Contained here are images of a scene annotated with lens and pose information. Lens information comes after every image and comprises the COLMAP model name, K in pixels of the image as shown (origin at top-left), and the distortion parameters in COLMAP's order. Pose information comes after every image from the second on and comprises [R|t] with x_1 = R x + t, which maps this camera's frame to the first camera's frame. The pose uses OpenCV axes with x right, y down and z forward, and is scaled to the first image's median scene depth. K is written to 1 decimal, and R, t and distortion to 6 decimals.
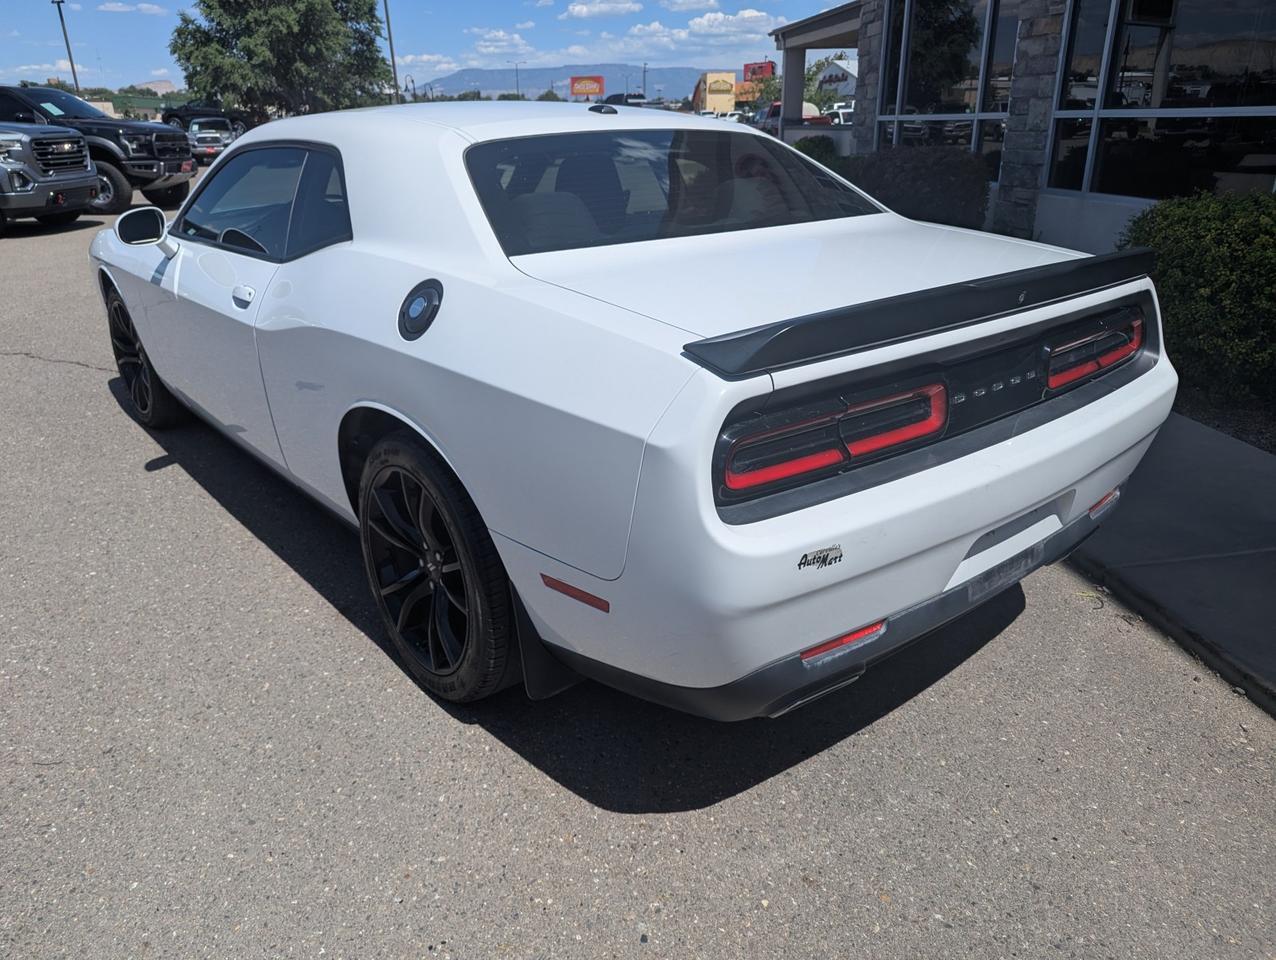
lens RADIAL K [[958.6, 0, 612.4], [0, 958.6, 475.3], [0, 0, 1]] dist [0.064716, -0.053438]
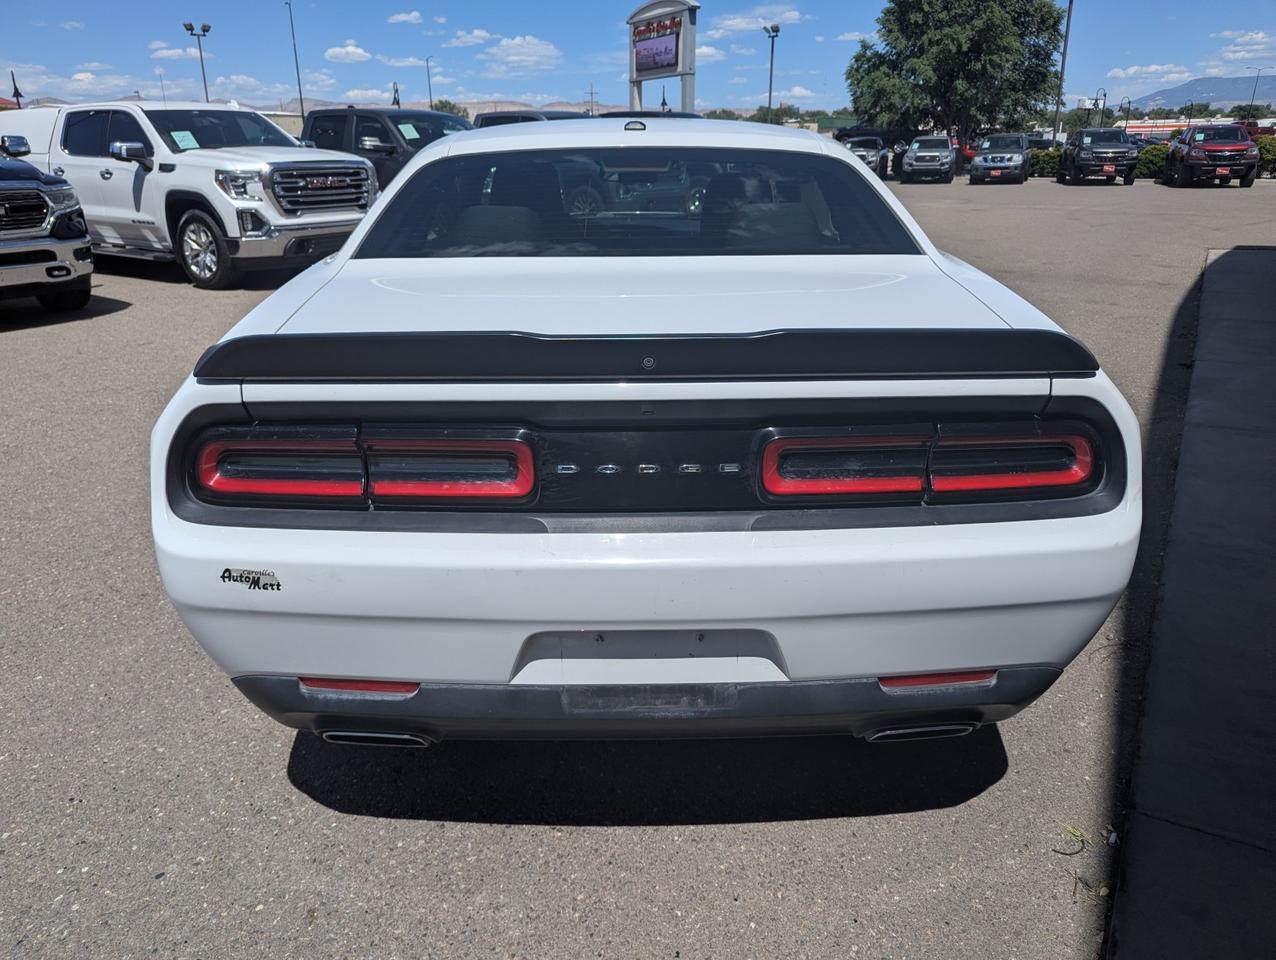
lens RADIAL K [[957.3, 0, 639.6], [0, 957.3, 483.9], [0, 0, 1]] dist [0.030298, -0.009593]
pose [[0.765031, 0.224300, -0.603669, 0.117736], [-0.228159, 0.970985, 0.071633, -0.018226], [0.602221, 0.082931, 0.794010, 0.048666]]
